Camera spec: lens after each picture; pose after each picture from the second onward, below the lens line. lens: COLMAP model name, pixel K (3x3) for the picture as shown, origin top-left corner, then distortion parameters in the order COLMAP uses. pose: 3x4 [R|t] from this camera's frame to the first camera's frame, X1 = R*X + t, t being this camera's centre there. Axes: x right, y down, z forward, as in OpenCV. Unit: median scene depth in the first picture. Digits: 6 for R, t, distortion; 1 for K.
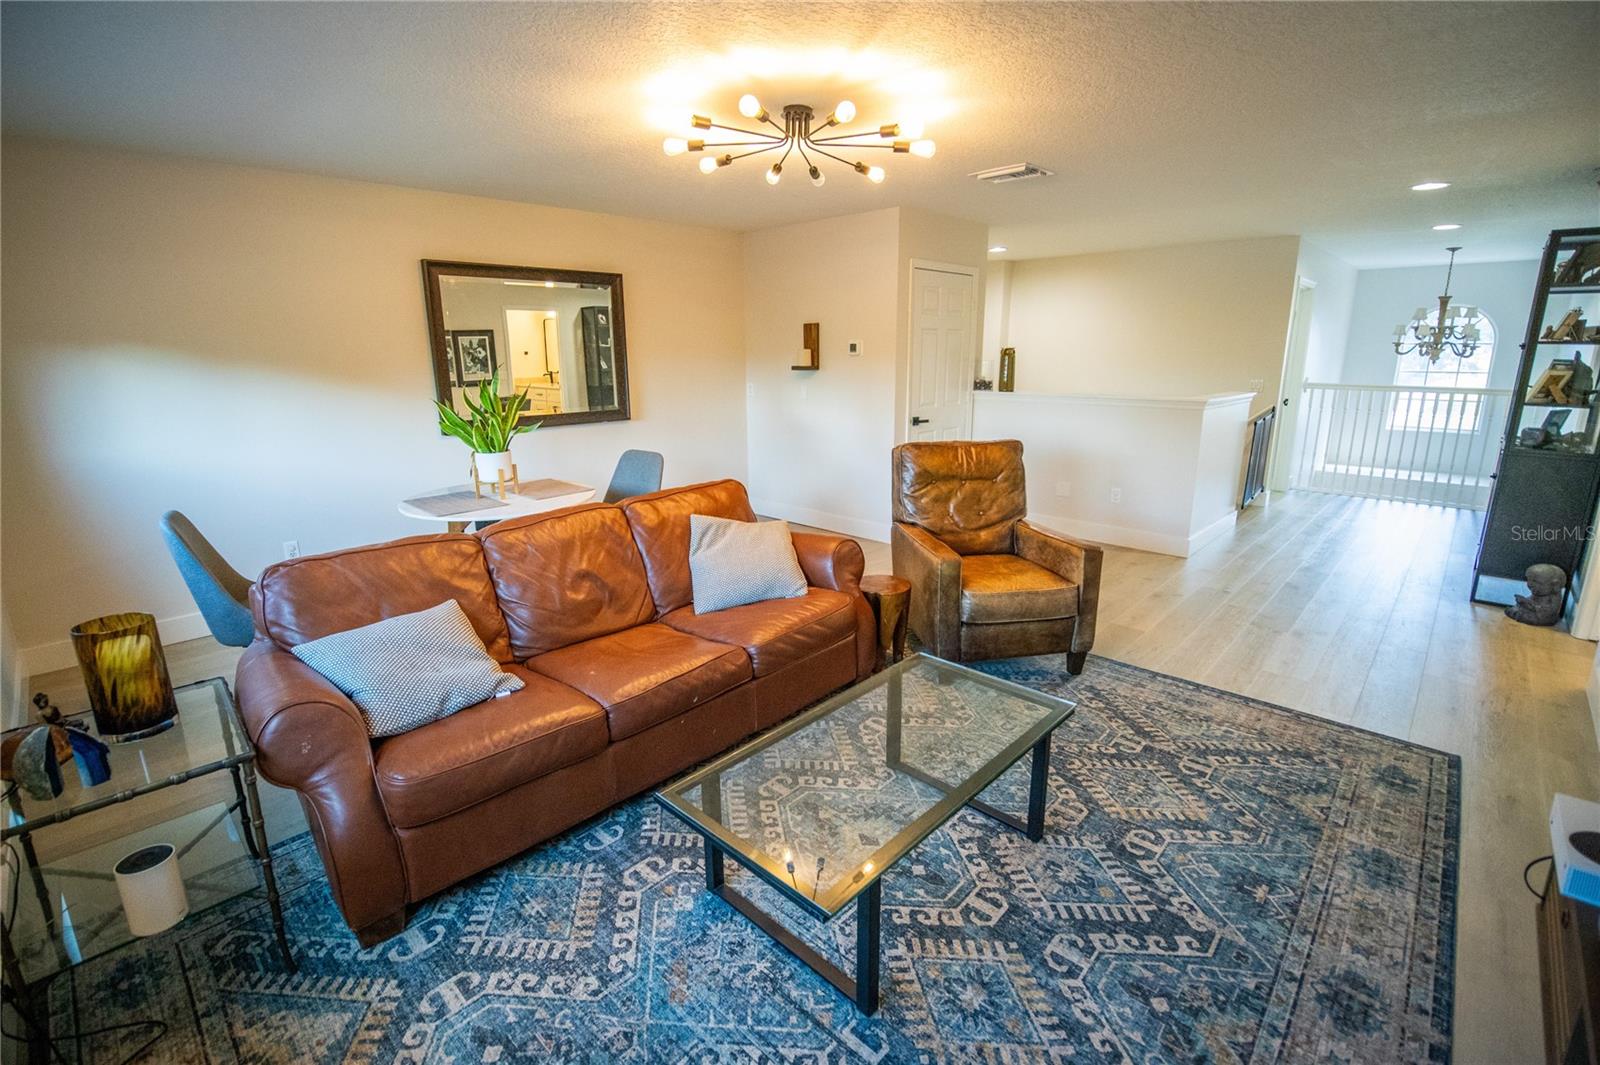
lens RADIAL K [[713.5, 0, 798.3], [0, 713.5, 524.5], [0, 0, 1]] dist [-0.017464, -0.000312]
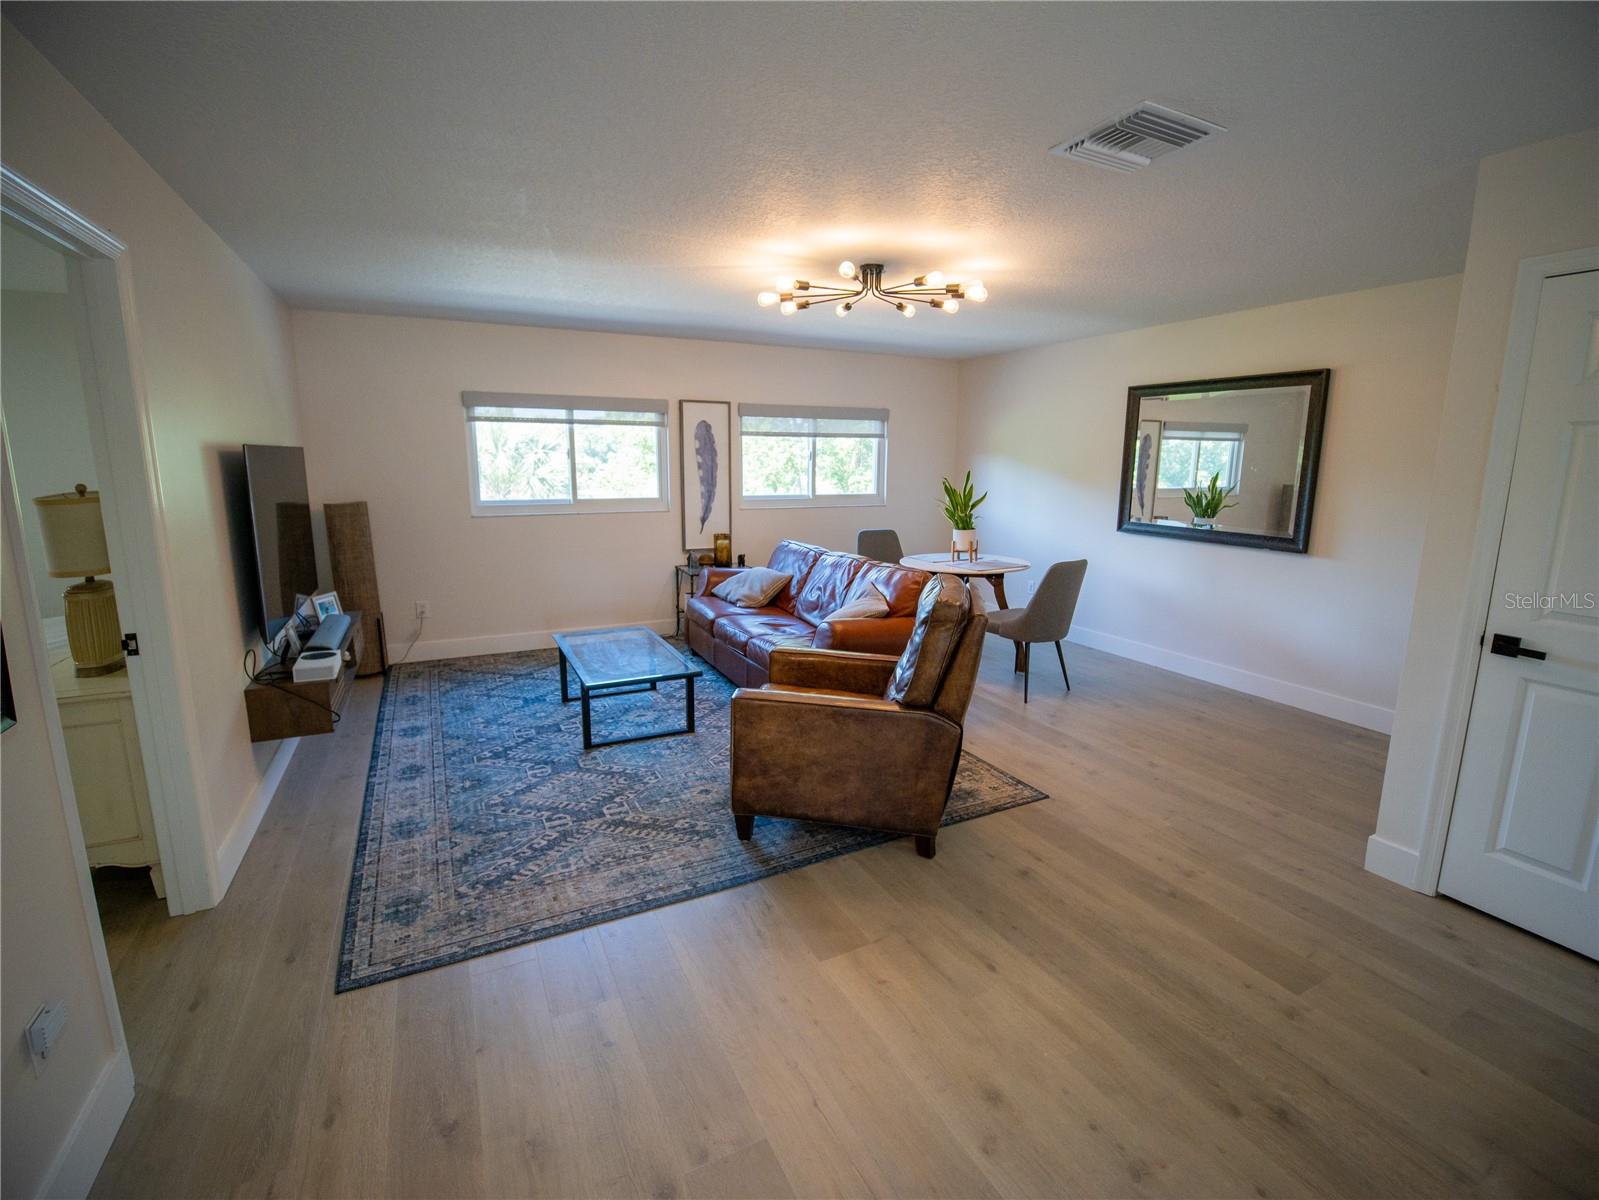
lens RADIAL K [[718.2, 0, 799.6], [0, 718.2, 593.8], [0, 0, 1]] dist [-0.015563, -0.000318]
pose [[-0.335801, 0.177687, -0.925022, 1.596930], [-0.235217, 0.935115, 0.265015, -0.439314], [0.912091, 0.306573, -0.272217, 1.739514]]
